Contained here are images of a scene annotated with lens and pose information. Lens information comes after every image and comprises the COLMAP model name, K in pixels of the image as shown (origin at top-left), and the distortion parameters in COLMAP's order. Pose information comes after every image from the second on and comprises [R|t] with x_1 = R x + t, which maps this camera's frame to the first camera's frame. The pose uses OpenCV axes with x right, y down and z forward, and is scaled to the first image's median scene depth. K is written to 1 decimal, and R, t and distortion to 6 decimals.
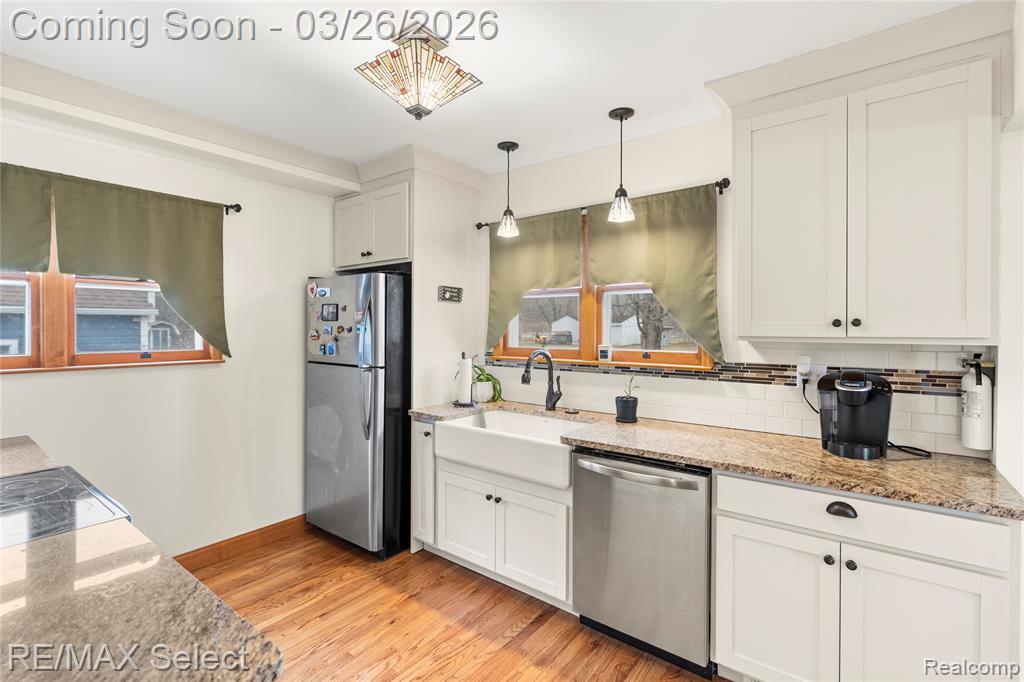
lens RADIAL K [[465.1, 0, 514.1], [0, 465.1, 331.9], [0, 0, 1]] dist [-0.014431, 0.004561]
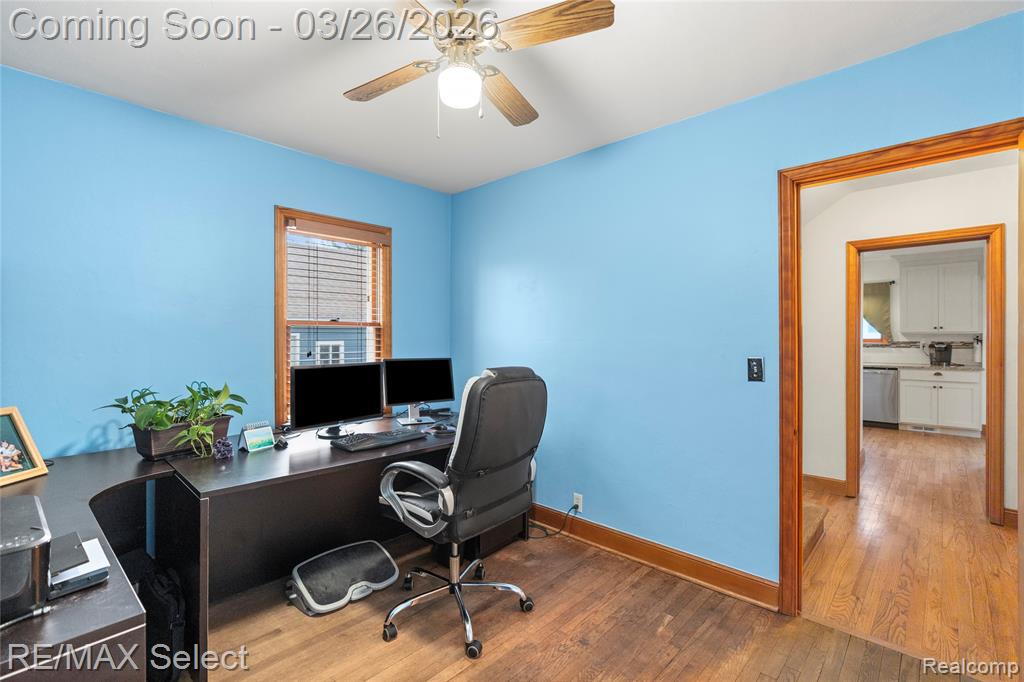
lens RADIAL K [[465.1, 0, 510.4], [0, 465.1, 338.5], [0, 0, 1]] dist [-0.014431, 0.004561]
pose [[0.994572, -0.000473, -0.104053, -1.822285], [-0.000143, 0.999983, -0.005914, 0.069872], [0.104054, 0.005897, 0.994554, -2.392773]]
